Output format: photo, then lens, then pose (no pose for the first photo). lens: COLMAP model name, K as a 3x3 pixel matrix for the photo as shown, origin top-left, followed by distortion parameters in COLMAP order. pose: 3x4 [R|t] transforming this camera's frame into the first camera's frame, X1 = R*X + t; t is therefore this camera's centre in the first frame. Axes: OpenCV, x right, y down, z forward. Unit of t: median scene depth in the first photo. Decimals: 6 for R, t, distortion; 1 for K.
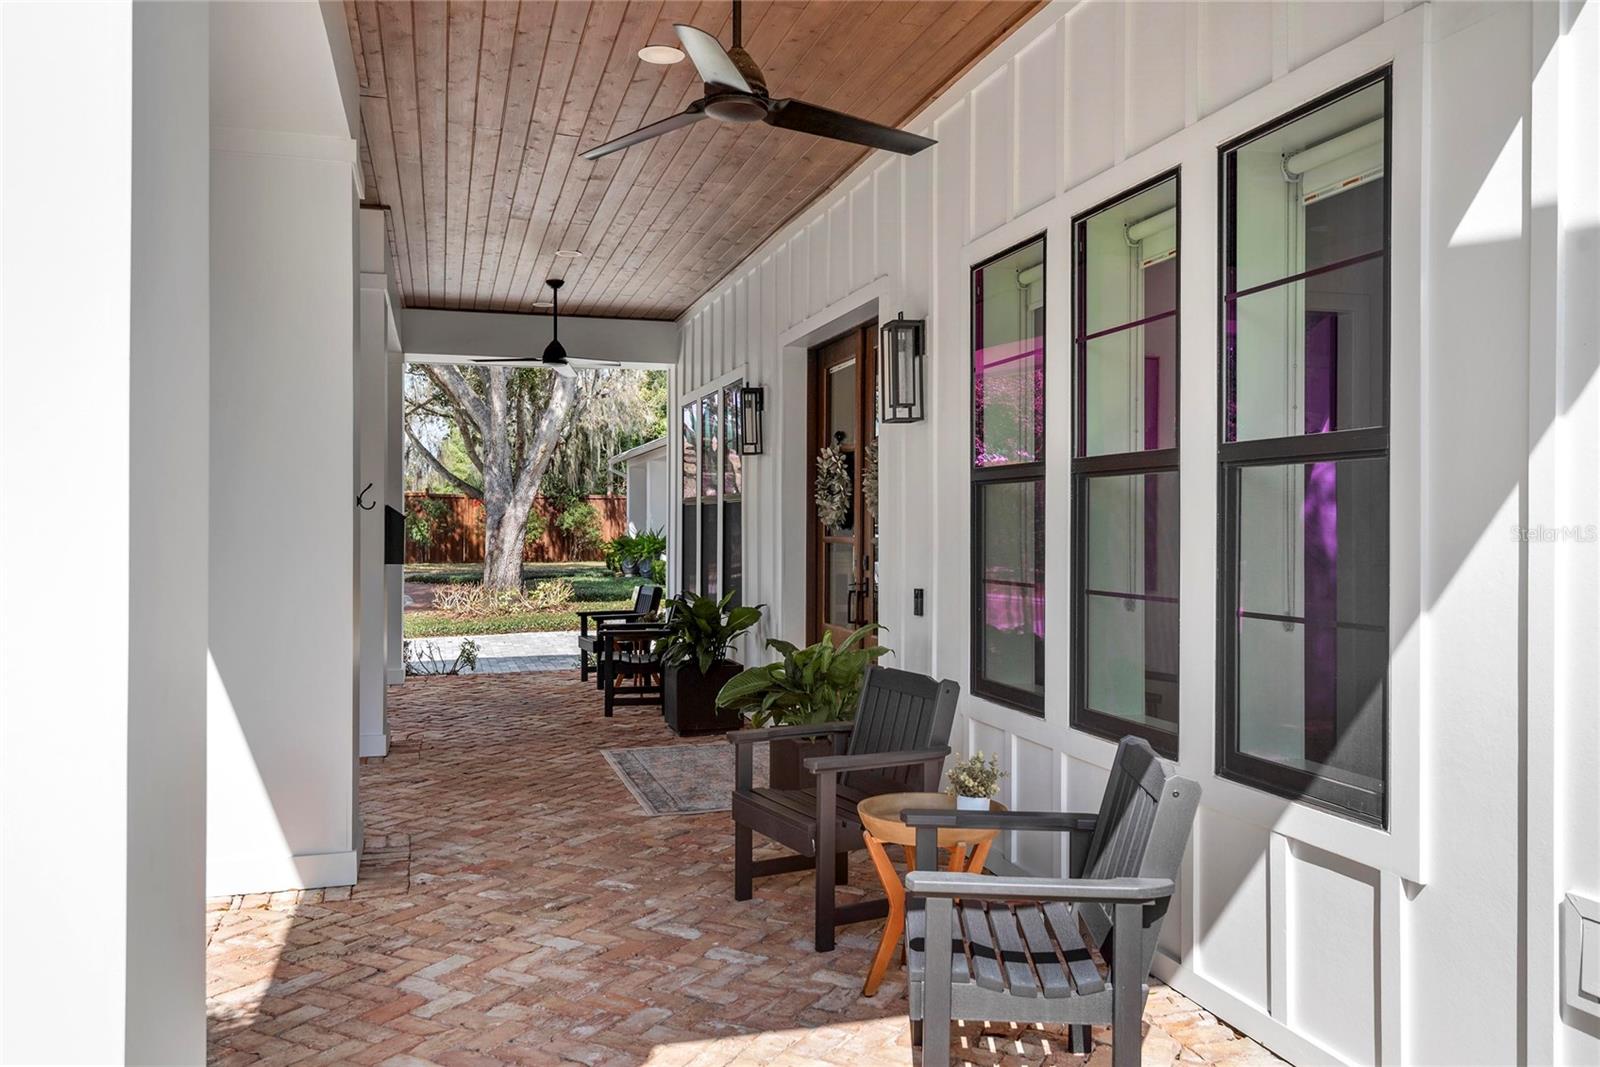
lens RADIAL K [[1246.3, 0, 800.0], [0, 1246.3, 533.5], [0, 0, 1]] dist [0.003466, 0.000920]
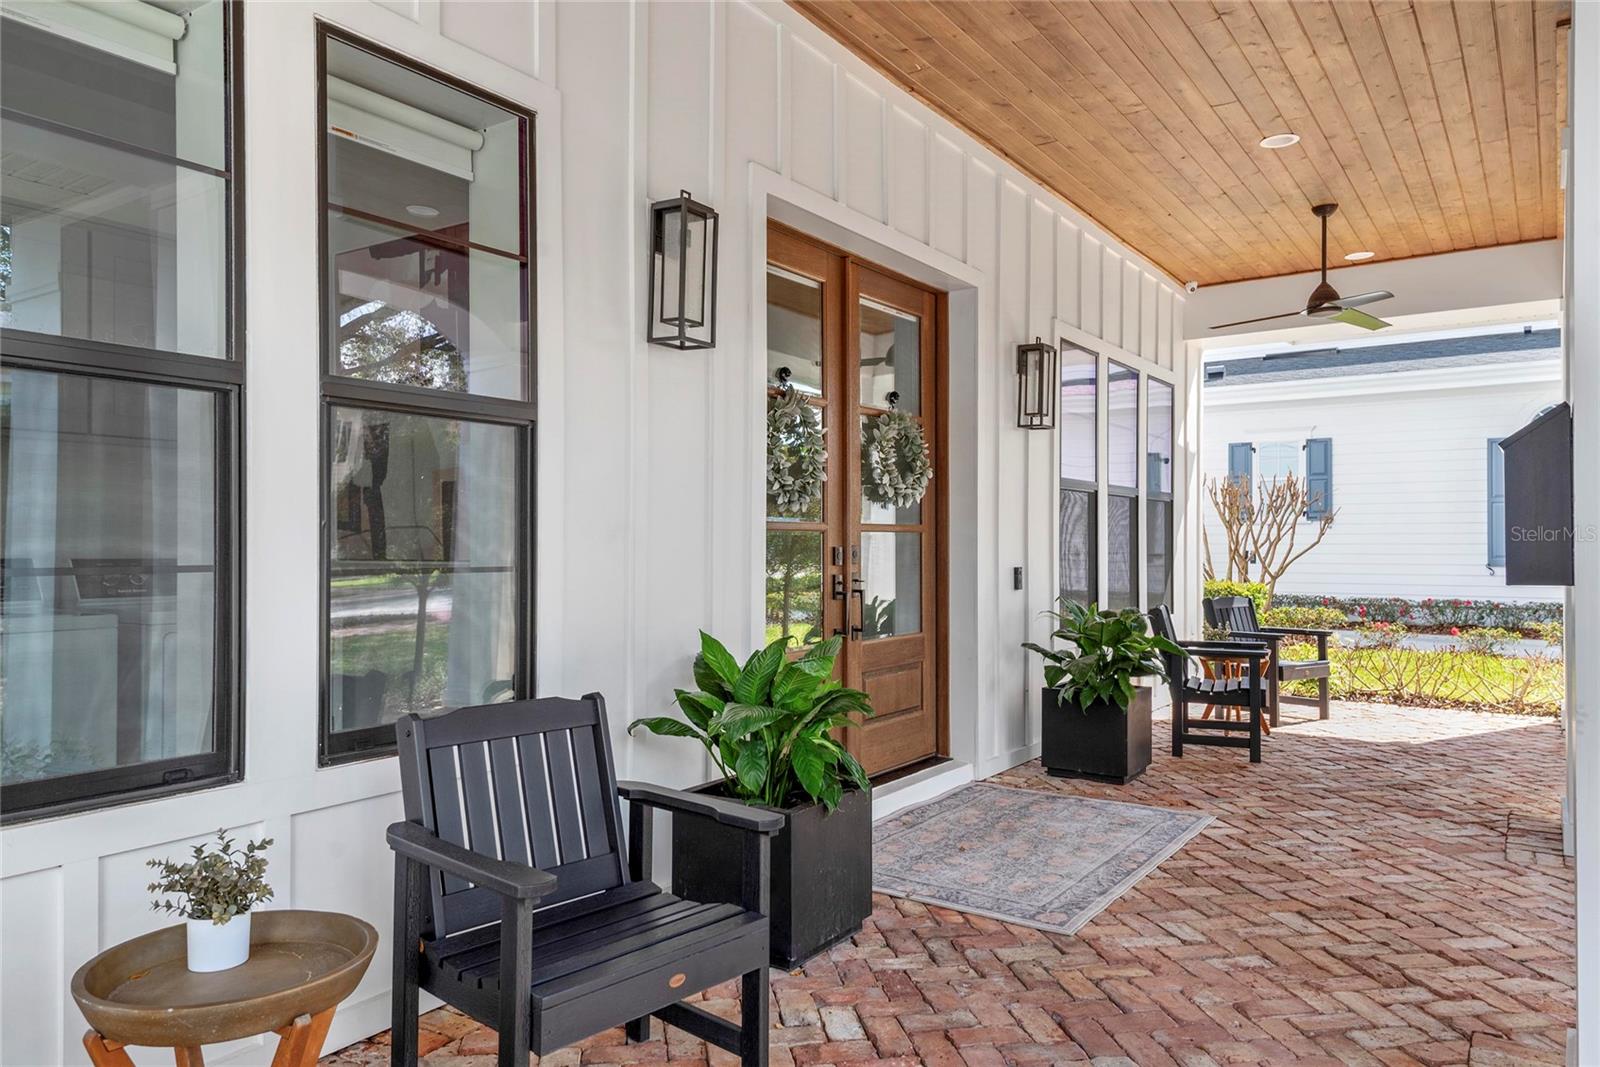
lens RADIAL K [[1053.5, 0, 800.0], [0, 1053.5, 533.5], [0, 0, 1]] dist [-0.002466, -0.004859]
pose [[-0.621464, -0.001455, 0.783441, -0.565214], [-0.001939, 0.999998, 0.000319, 0.012173], [-0.783440, -0.001321, -0.621466, 1.790485]]
